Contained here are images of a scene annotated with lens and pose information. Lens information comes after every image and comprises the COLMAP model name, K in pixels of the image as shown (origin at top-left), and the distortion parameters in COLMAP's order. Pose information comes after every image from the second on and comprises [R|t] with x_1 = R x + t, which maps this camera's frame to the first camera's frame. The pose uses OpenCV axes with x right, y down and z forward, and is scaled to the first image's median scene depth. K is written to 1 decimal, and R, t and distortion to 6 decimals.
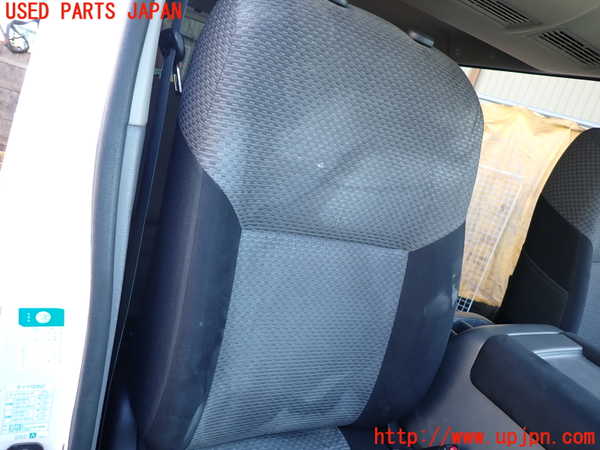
lens RADIAL K [[447.0, 0, 300.0], [0, 447.0, 225.0], [0, 0, 1]] dist [0.008258, 0.007517]
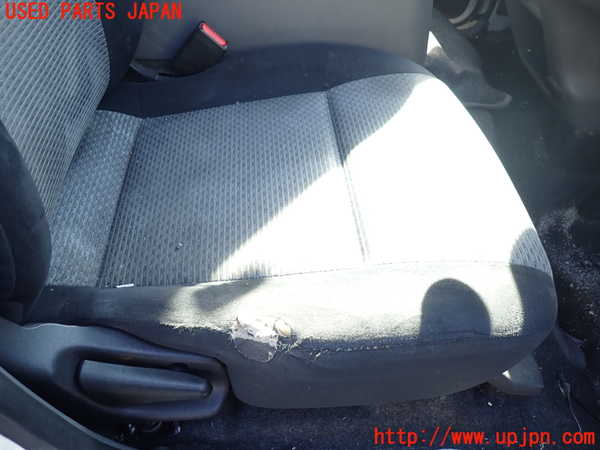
lens RADIAL K [[447.0, 0, 300.0], [0, 447.0, 225.0], [0, 0, 1]] dist [0.008258, 0.007517]
pose [[0.404551, -0.812213, 0.420296, -0.363446], [0.275417, 0.546452, 0.790908, 0.067947], [-0.872057, -0.204206, 0.444765, 0.432592]]
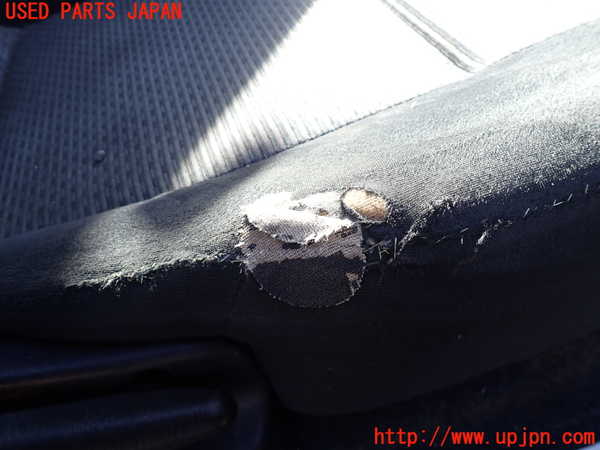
lens RADIAL K [[447.0, 0, 300.0], [0, 447.0, 225.0], [0, 0, 1]] dist [0.008258, 0.007517]
pose [[0.156540, -0.891094, 0.425965, -0.345819], [0.389098, 0.452044, 0.802657, 0.445164], [-0.907798, 0.040095, 0.417486, 0.641952]]
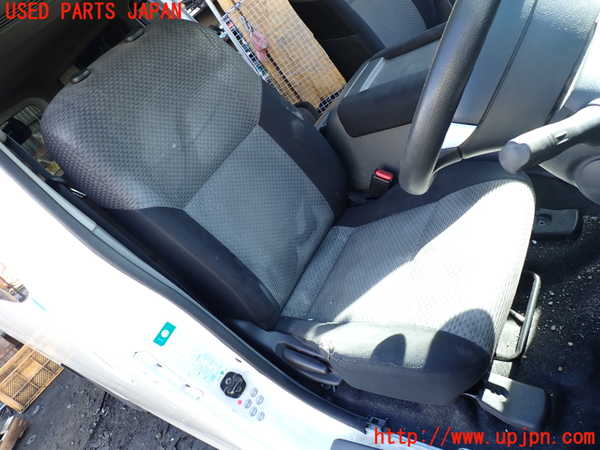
lens RADIAL K [[447.0, 0, 300.0], [0, 447.0, 225.0], [0, 0, 1]] dist [0.008258, 0.007517]
pose [[0.546446, -0.836894, -0.031711, 0.107958], [0.820610, 0.527481, 0.219915, 0.031296], [-0.167319, -0.146194, 0.975003, -0.665658]]
